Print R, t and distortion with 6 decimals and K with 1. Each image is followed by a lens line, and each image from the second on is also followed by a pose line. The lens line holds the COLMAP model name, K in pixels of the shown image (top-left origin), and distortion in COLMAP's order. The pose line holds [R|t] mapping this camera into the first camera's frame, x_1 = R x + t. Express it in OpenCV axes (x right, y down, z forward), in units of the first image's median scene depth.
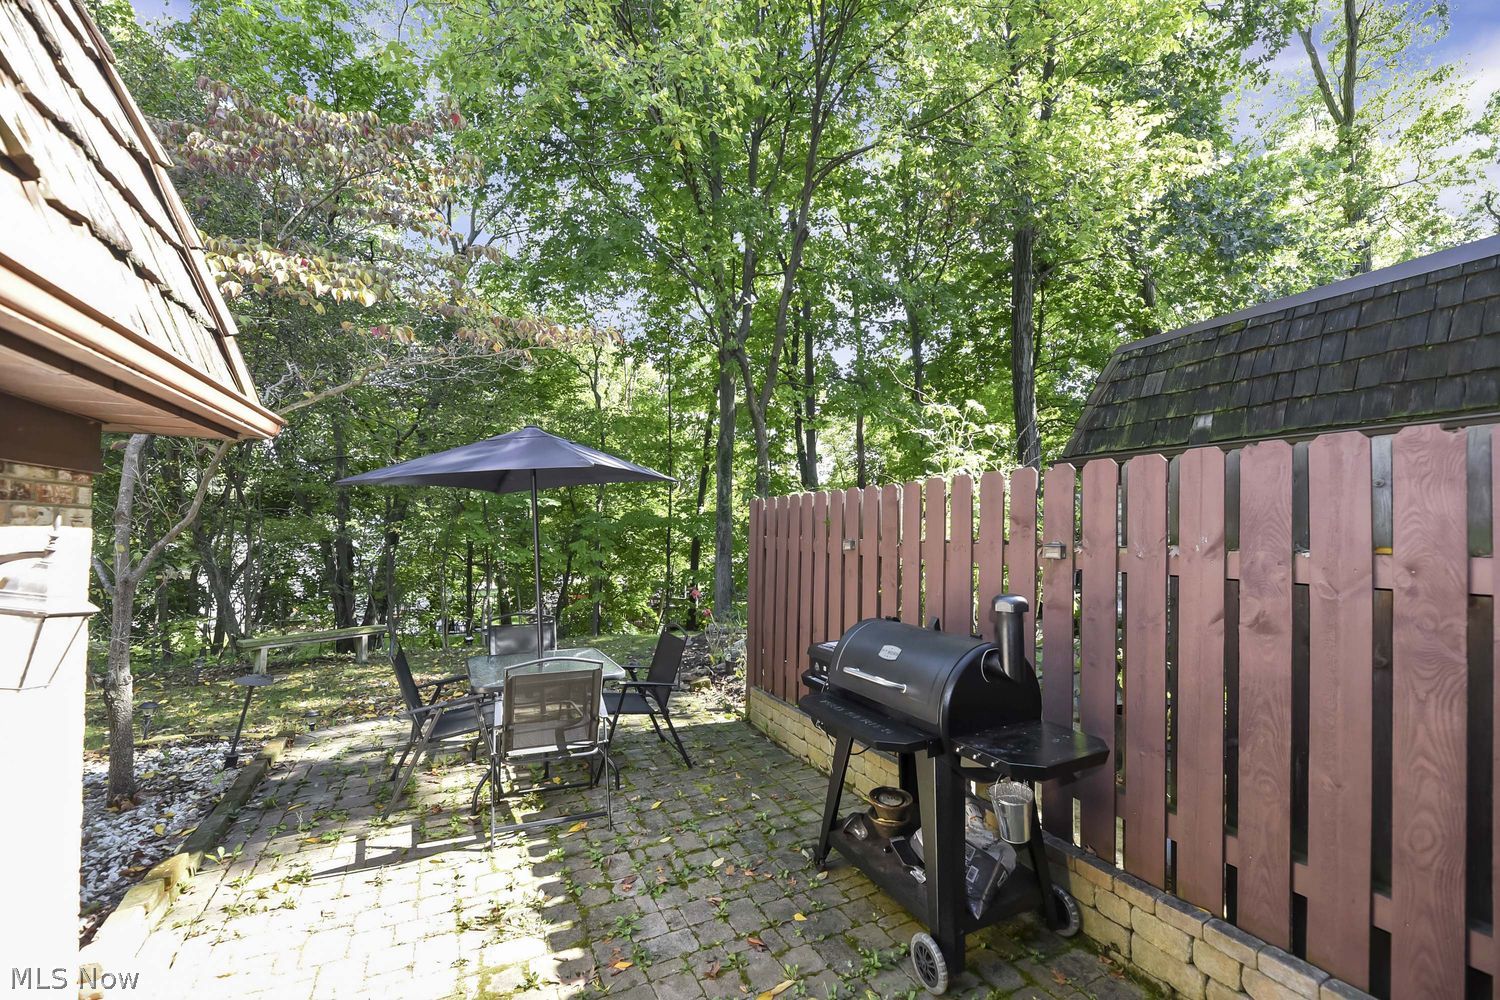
lens RADIAL K [[621.6, 0, 762.3], [0, 621.6, 521.1], [0, 0, 1]] dist [-0.000964, -0.000982]
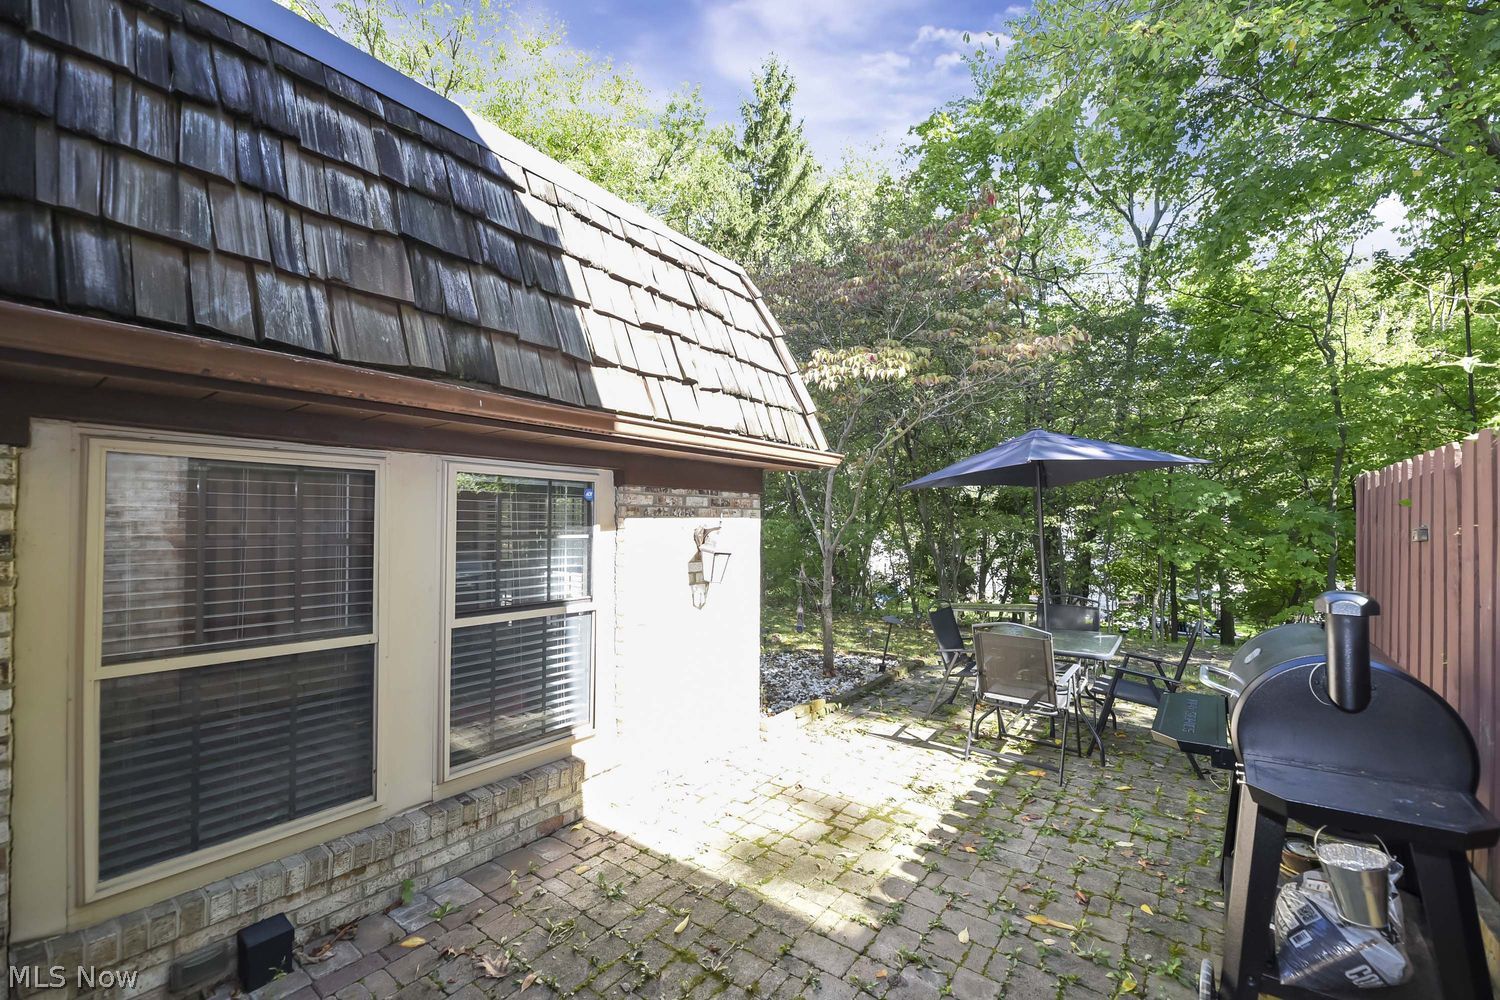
lens RADIAL K [[621.6, 0, 754.0], [0, 621.6, 513.0], [0, 0, 1]] dist [-0.000964, -0.000982]
pose [[0.449644, -0.016887, -0.893048, 0.558260], [0.015023, 0.999823, -0.011342, 0.010717], [0.893082, -0.008316, 0.449818, 0.007666]]
